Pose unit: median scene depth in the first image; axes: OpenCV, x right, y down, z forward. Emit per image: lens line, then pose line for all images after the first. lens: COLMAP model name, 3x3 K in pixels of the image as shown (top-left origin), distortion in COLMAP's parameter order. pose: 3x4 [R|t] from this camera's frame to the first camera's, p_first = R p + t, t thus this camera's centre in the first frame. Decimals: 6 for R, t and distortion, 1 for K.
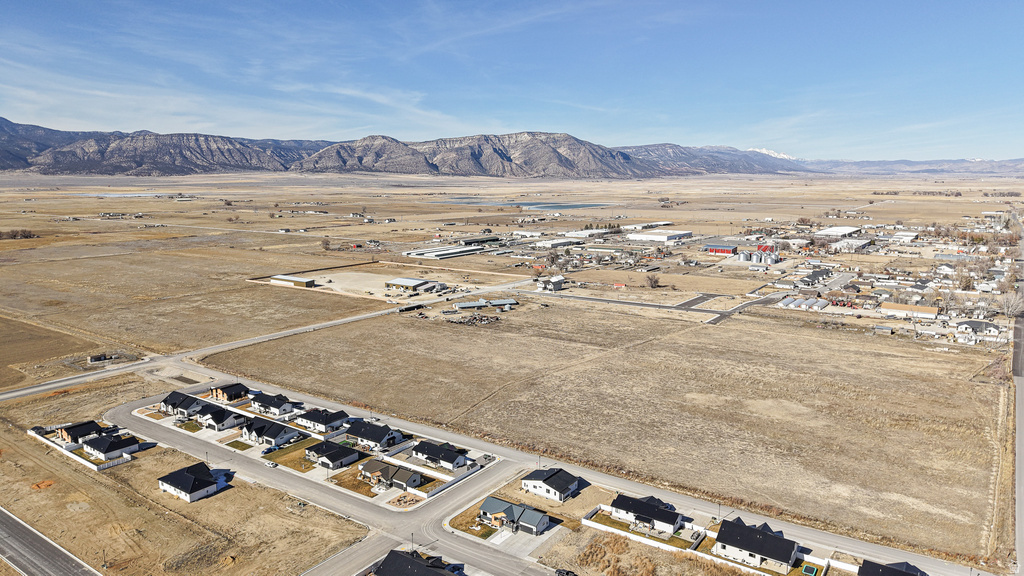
lens RADIAL K [[684.4, 0, 511.5], [0, 684.4, 293.5], [0, 0, 1]] dist [0.045348, -0.057434]
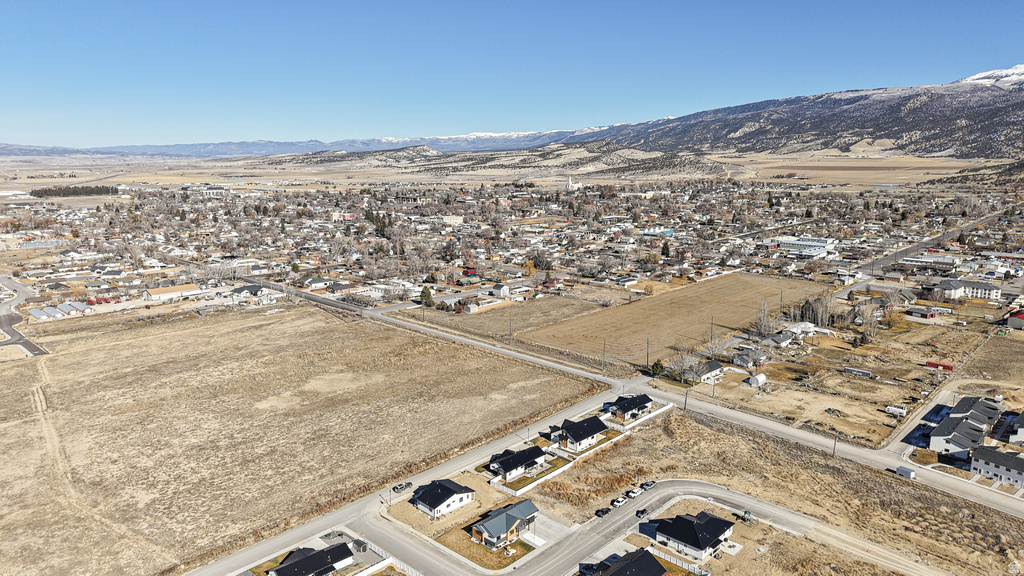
lens RADIAL K [[684.4, 0, 511.5], [0, 684.4, 293.5], [0, 0, 1]] dist [0.045348, -0.057434]
pose [[0.154098, -0.197564, 0.968102, -0.627988], [0.171491, 0.970283, 0.170712, -0.111140], [-0.973059, 0.139715, 0.183399, 0.556908]]
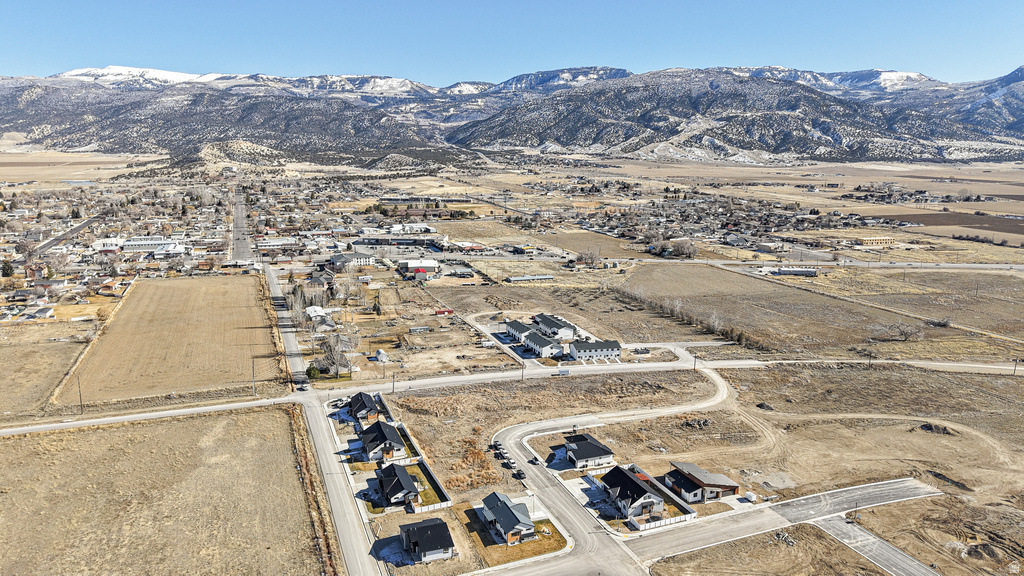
lens RADIAL K [[684.4, 0, 511.5], [0, 684.4, 293.5], [0, 0, 1]] dist [0.045348, -0.057434]
pose [[-0.834255, -0.118466, 0.538502, -0.353719], [0.086670, 0.936331, 0.340255, -0.221944], [-0.544524, 0.330531, -0.770871, 1.190016]]
